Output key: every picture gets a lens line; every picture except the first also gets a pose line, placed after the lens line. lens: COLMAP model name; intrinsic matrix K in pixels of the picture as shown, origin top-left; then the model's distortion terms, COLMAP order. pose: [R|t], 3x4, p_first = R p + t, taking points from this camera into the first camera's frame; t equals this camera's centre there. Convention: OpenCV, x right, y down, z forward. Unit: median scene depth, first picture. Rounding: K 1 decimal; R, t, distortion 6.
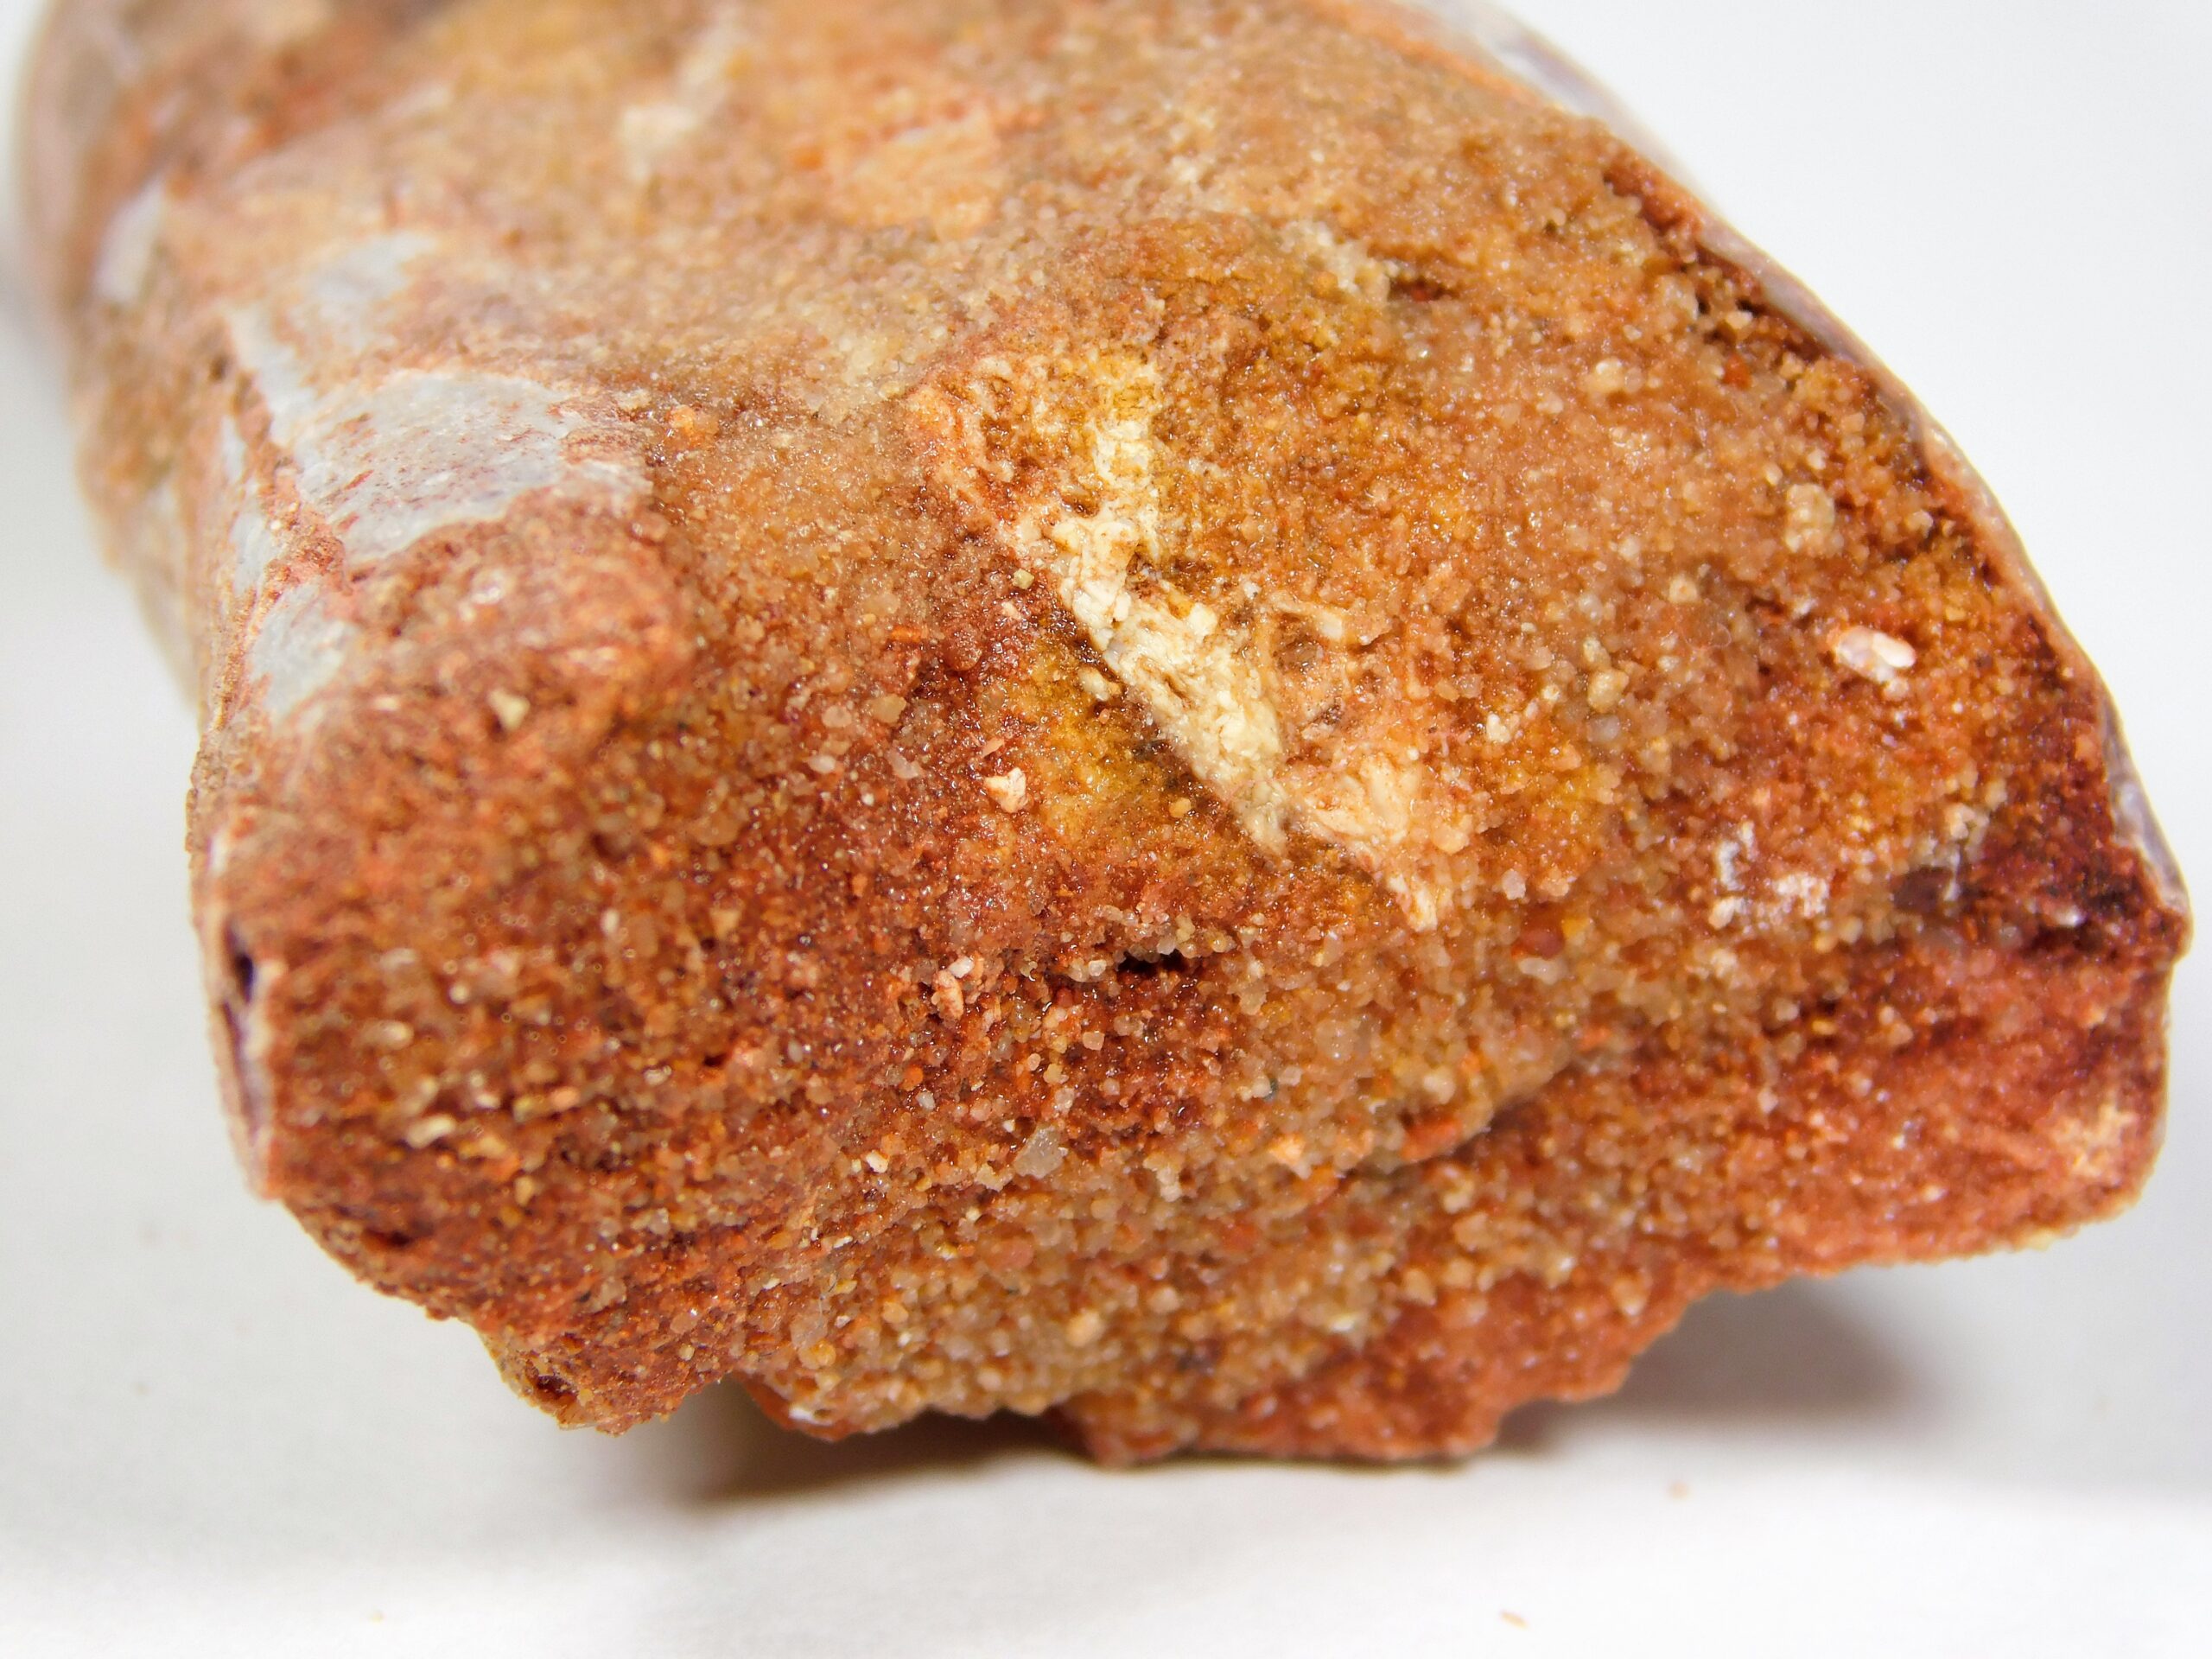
lens RADIAL K [[15793.5, 0, 1097.4], [0, 15793.5, 827.2], [0, 0, 1]] dist [2.554338, 0.000000]
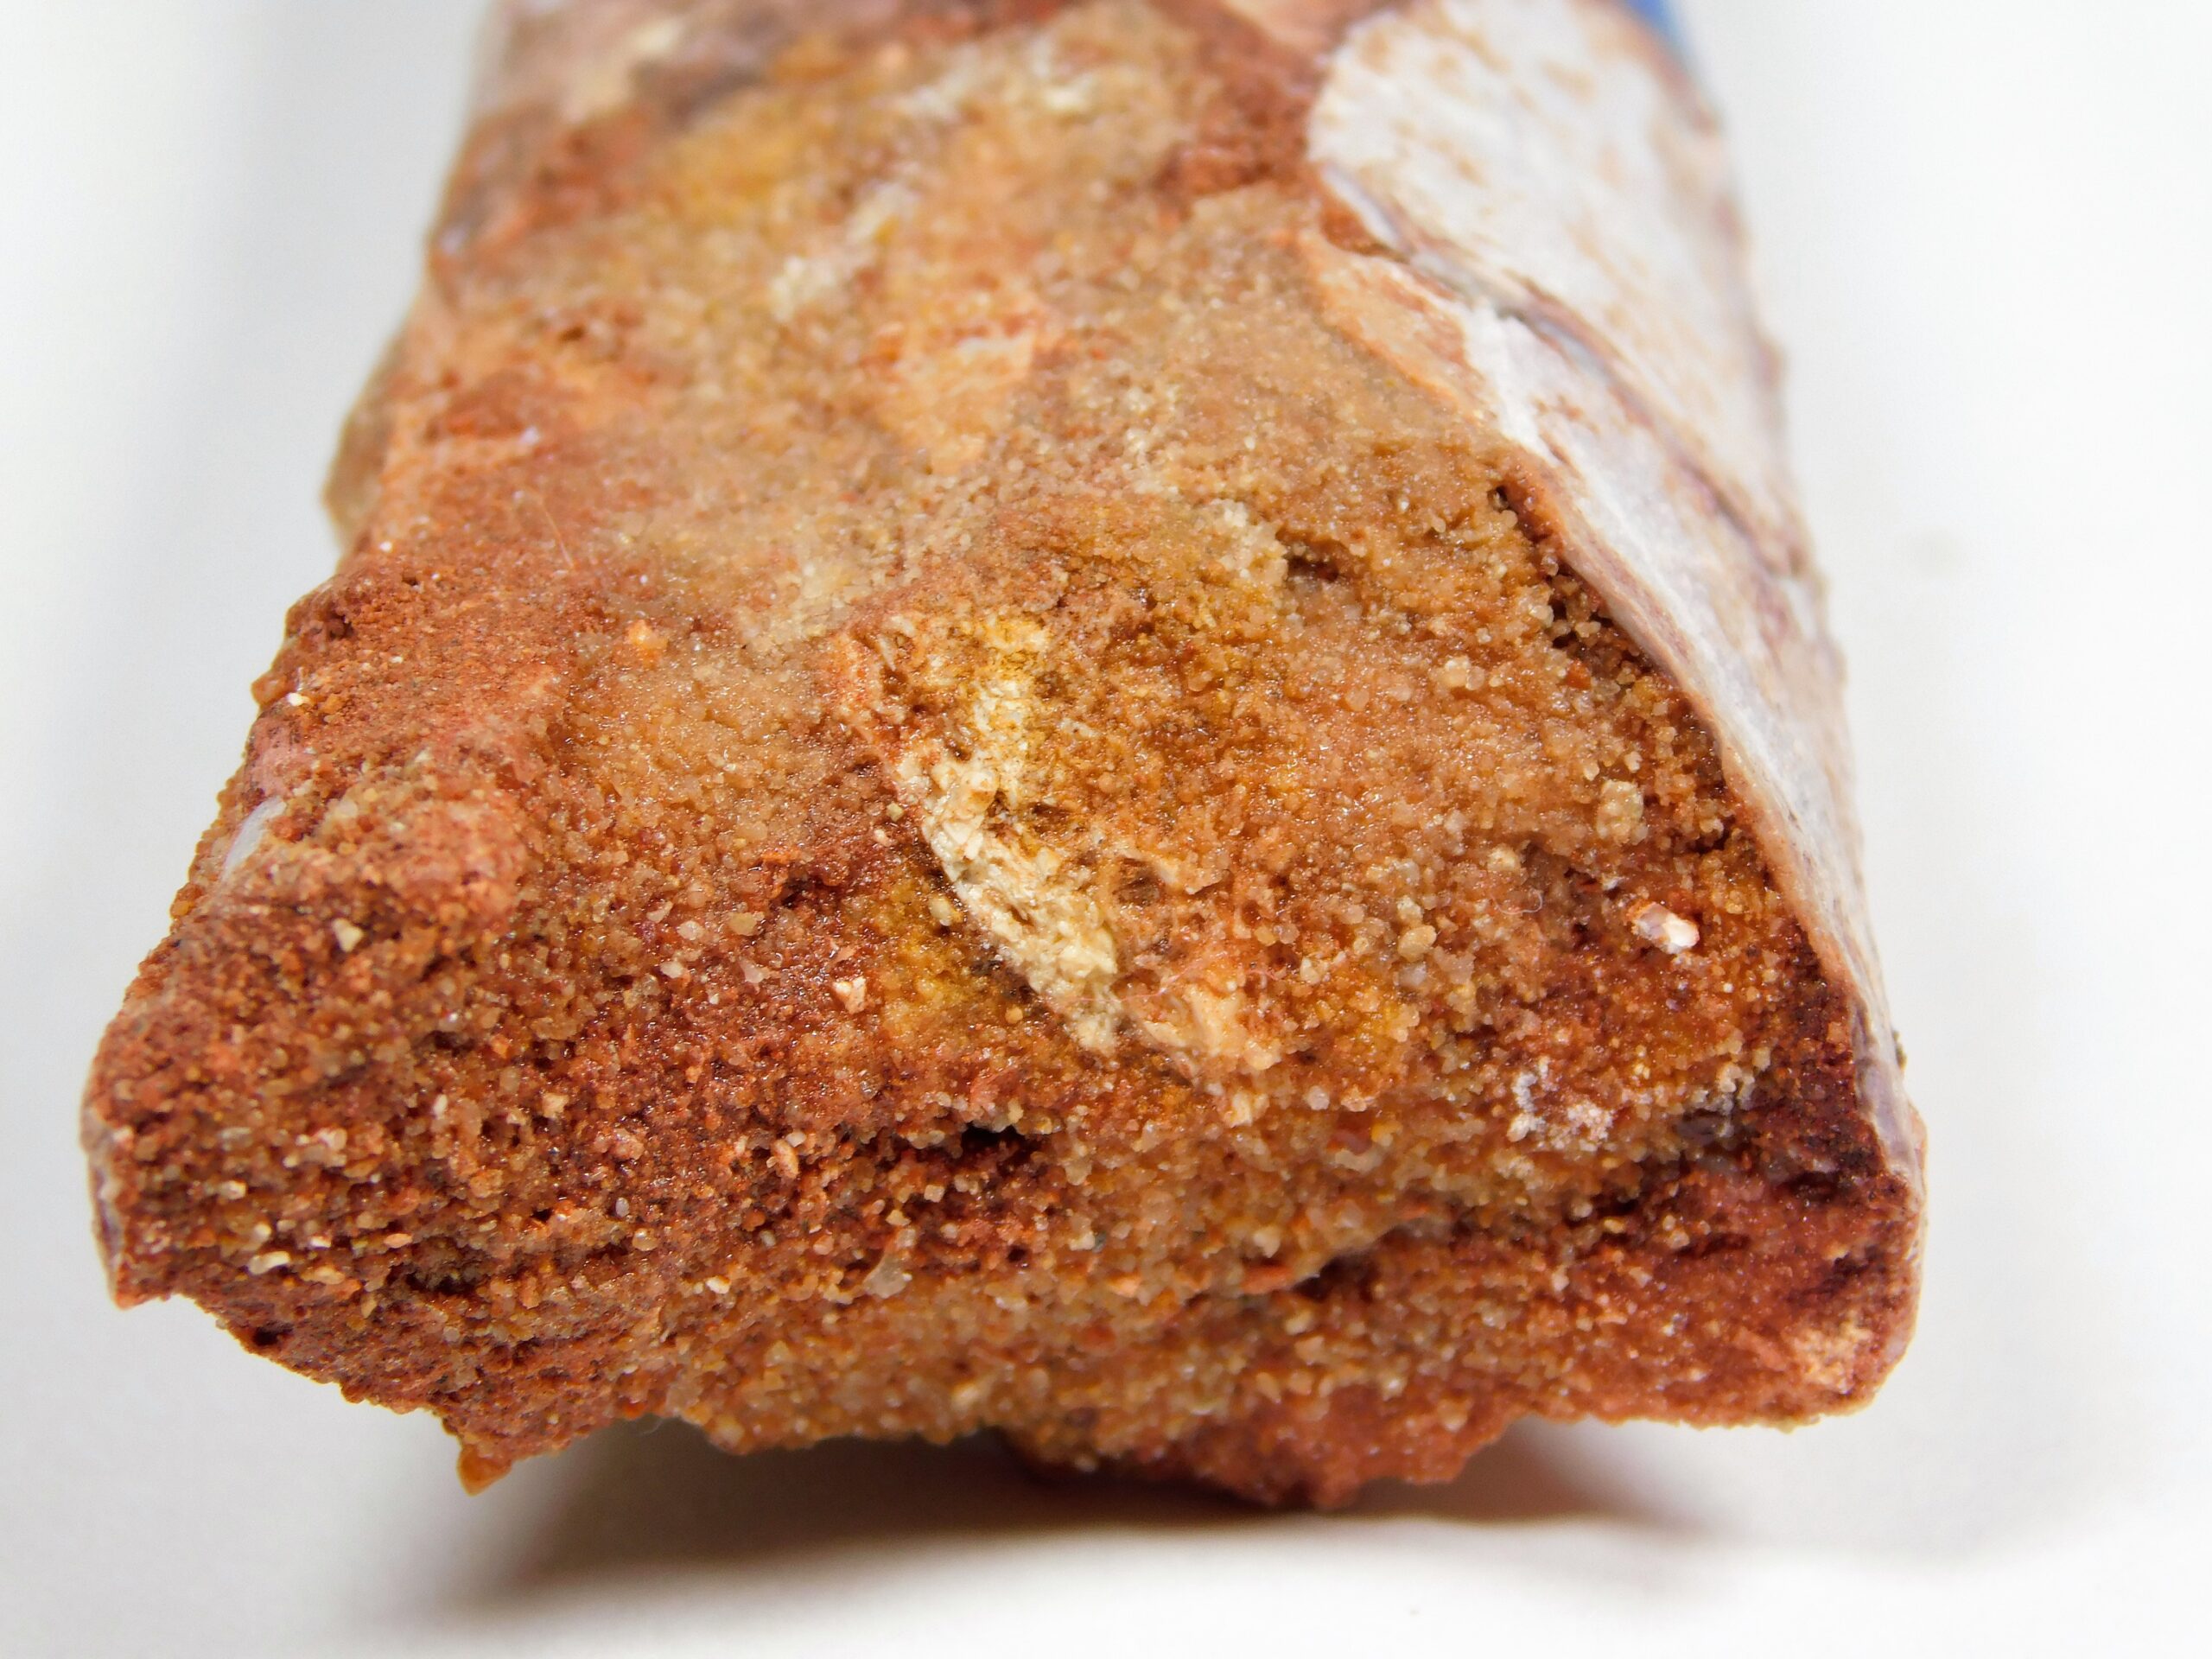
lens RADIAL K [[15793.5, 0, 1109.1], [0, 15793.5, 820.2], [0, 0, 1]] dist [2.554338, 0.000000]
pose [[0.968312, 0.133732, -0.210922, 0.253388], [-0.100629, 0.981880, 0.160576, -0.201251], [0.228574, -0.134263, 0.964224, -0.124812]]
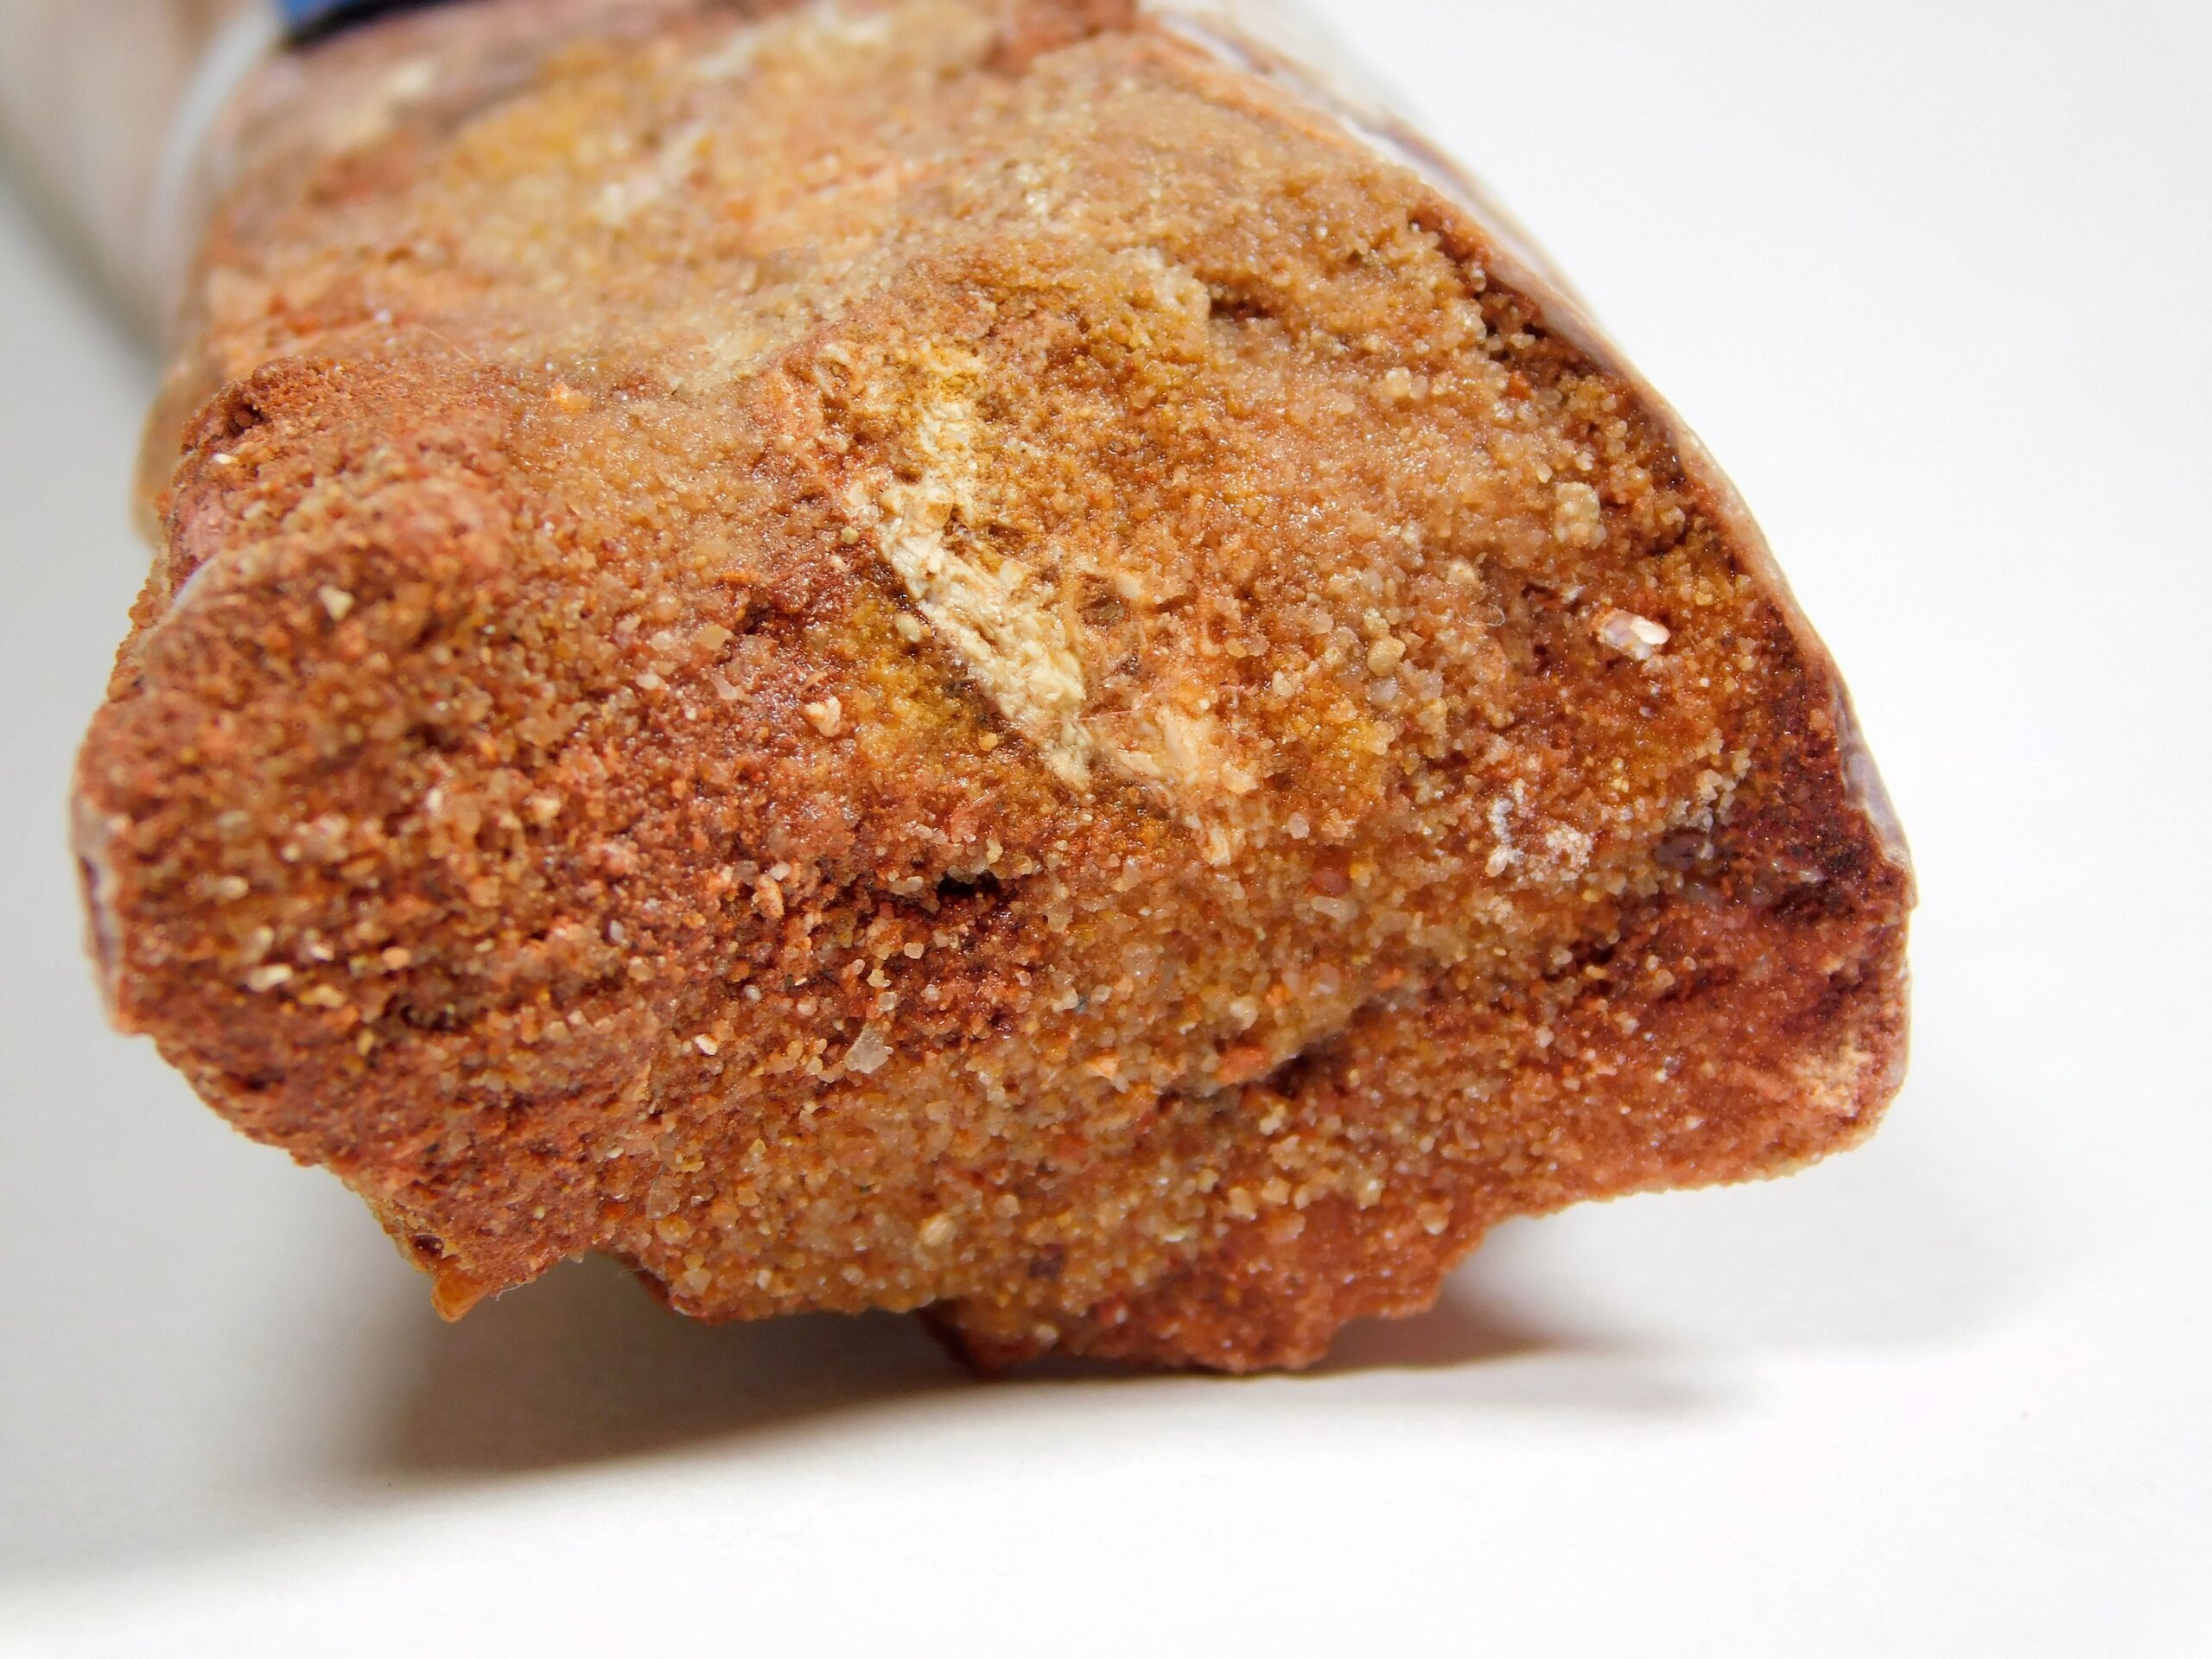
lens RADIAL K [[15793.5, 0, 1096.5], [0, 15793.5, 824.9], [0, 0, 1]] dist [2.554338, 0.000000]
pose [[0.993628, 0.011813, -0.112092, 0.137634], [-0.020602, 0.996773, -0.077582, 0.090857], [0.110814, 0.079397, 0.990665, -0.117288]]
